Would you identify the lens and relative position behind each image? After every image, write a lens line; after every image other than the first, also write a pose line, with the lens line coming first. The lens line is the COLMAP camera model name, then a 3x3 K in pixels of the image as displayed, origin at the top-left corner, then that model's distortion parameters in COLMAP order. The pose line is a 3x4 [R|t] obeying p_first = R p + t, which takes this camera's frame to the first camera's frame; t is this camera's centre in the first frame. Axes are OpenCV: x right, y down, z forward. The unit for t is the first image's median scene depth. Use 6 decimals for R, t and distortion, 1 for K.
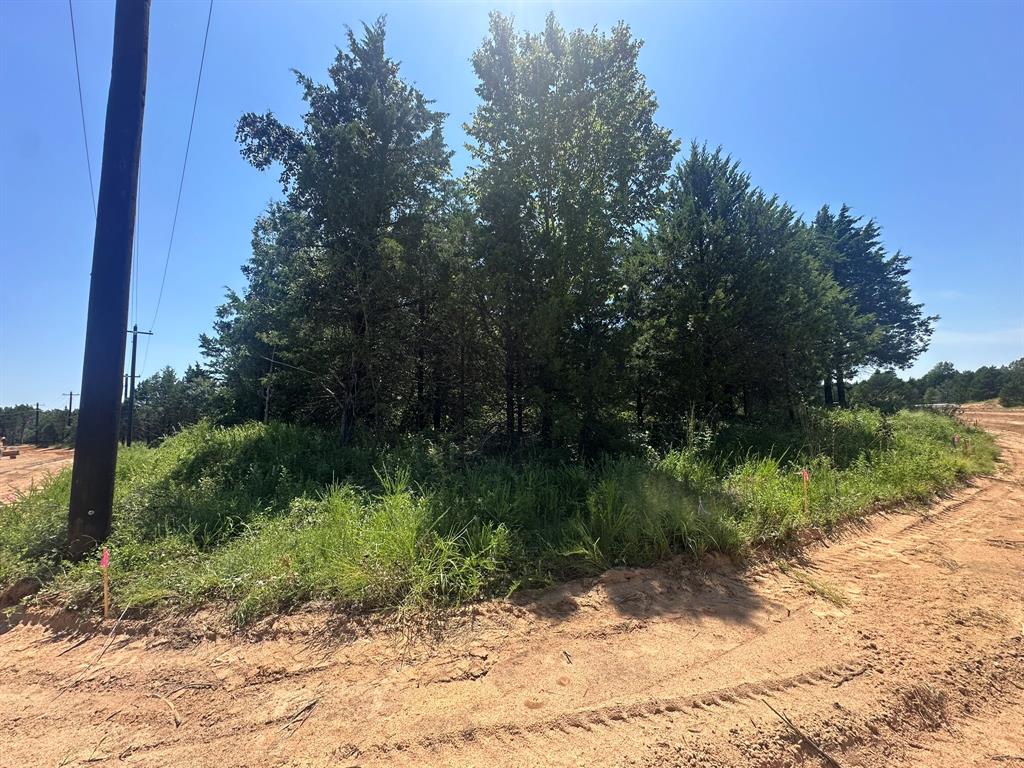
lens RADIAL K [[411.9, 0, 514.7], [0, 411.9, 384.5], [0, 0, 1]] dist [-0.000383, 0.001033]
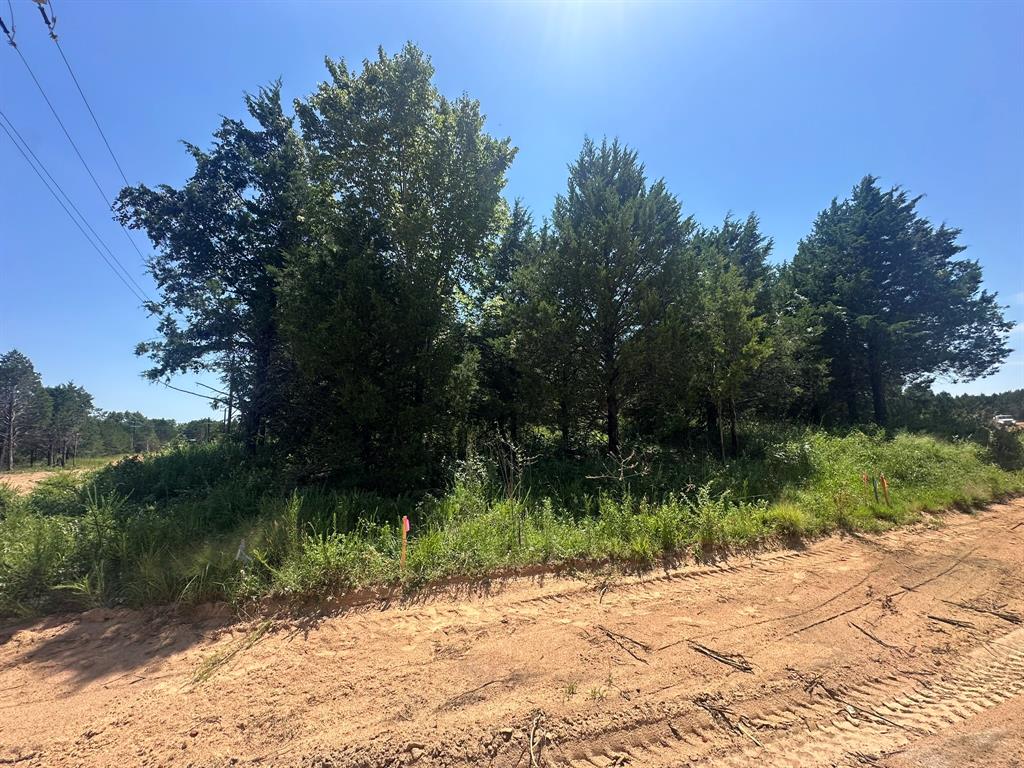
lens RADIAL K [[411.9, 0, 514.7], [0, 411.9, 384.5], [0, 0, 1]] dist [-0.000383, 0.001033]
pose [[0.967962, -0.026157, -0.249732, 0.345470], [0.017967, 0.999225, -0.035020, -0.013769], [0.250454, 0.029411, 0.967682, 0.072859]]
